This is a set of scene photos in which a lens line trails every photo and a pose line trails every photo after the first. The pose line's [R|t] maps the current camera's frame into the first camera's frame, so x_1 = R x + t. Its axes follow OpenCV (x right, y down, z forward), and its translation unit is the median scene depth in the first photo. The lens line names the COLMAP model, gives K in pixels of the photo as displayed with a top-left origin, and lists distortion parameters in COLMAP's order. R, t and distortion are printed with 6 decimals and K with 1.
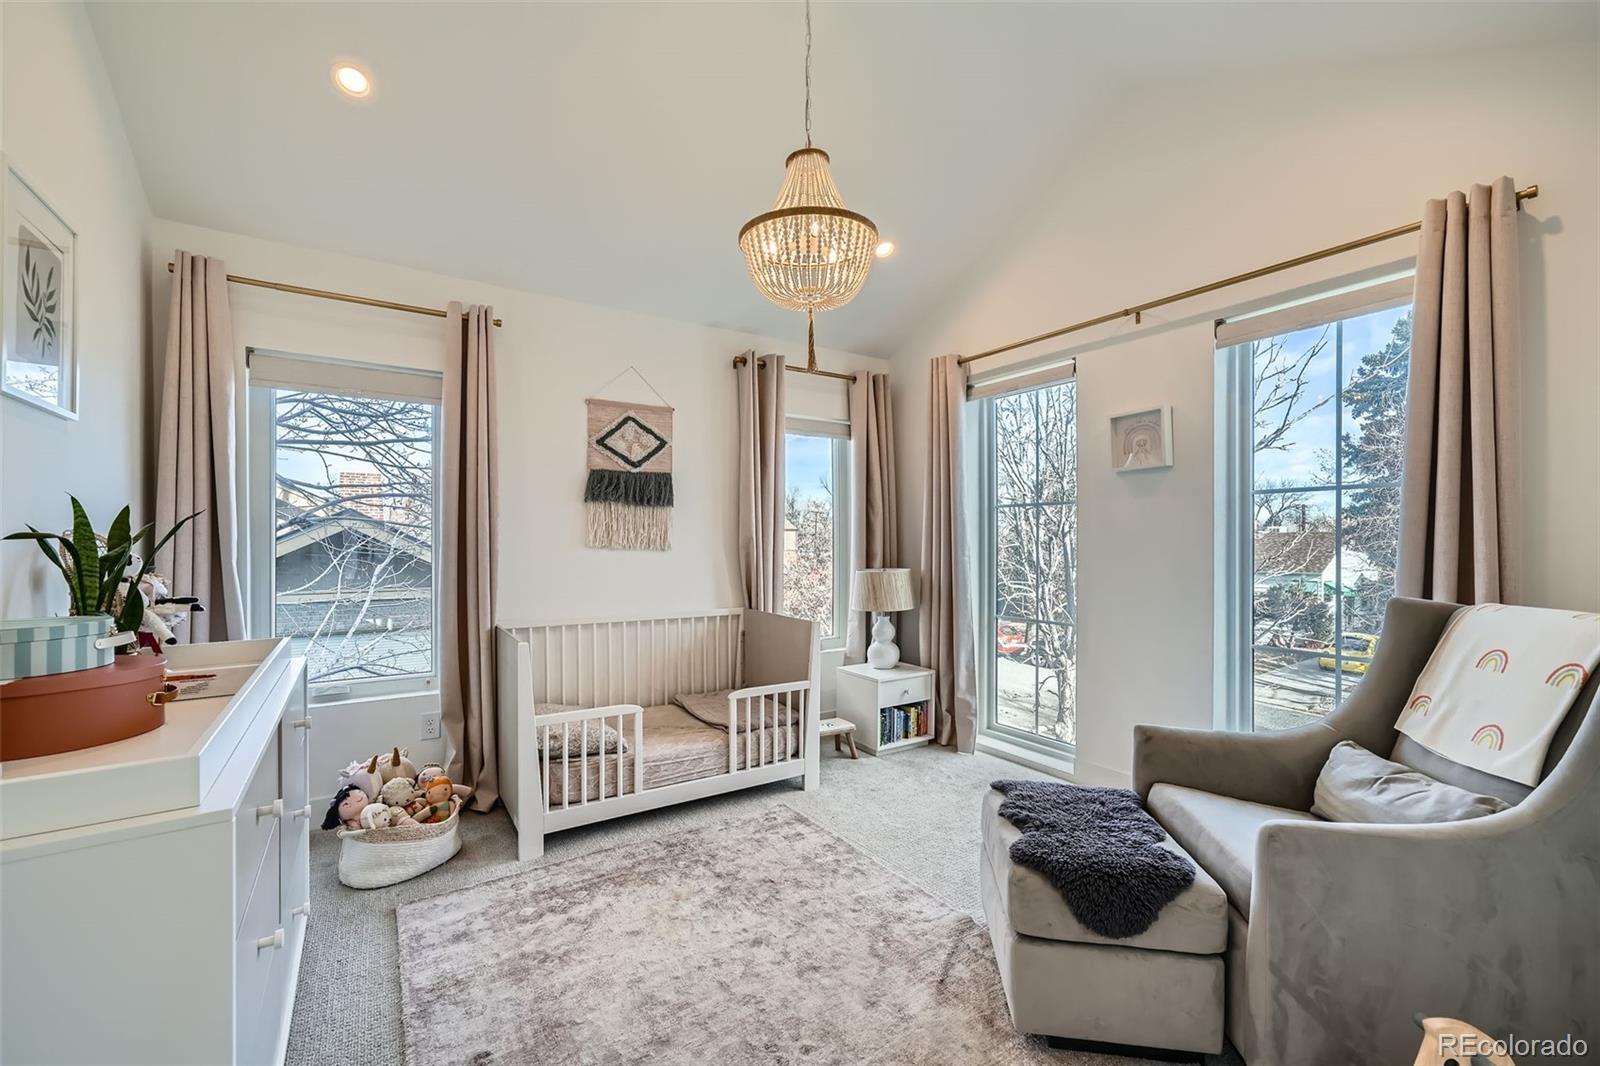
lens RADIAL K [[653.9, 0, 799.2], [0, 653.9, 538.8], [0, 0, 1]] dist [-0.008943, 0.005430]
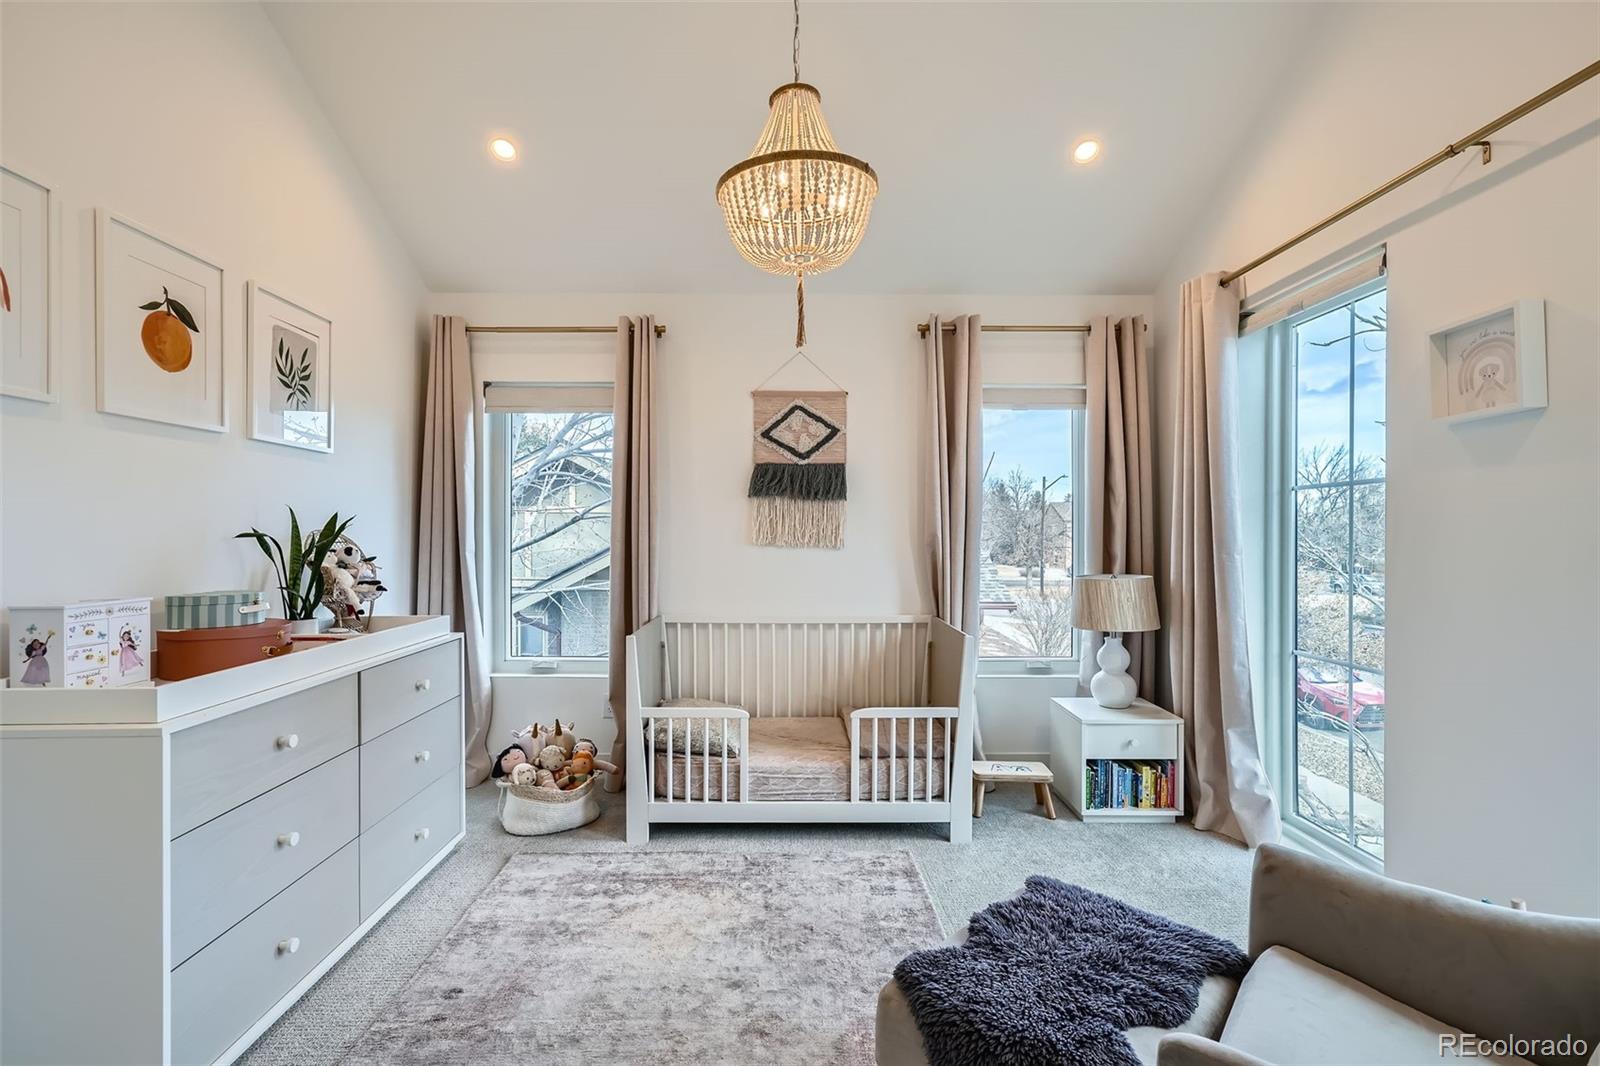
lens RADIAL K [[697.6, 0, 637.4], [0, 697.6, 531.4], [0, 0, 1]] dist [-0.027322, 0.017522]
pose [[0.839374, -0.002166, -0.543550, 0.152681], [0.000024, 0.999992, -0.003949, -0.002244], [0.543555, 0.003301, 0.839367, 0.053451]]
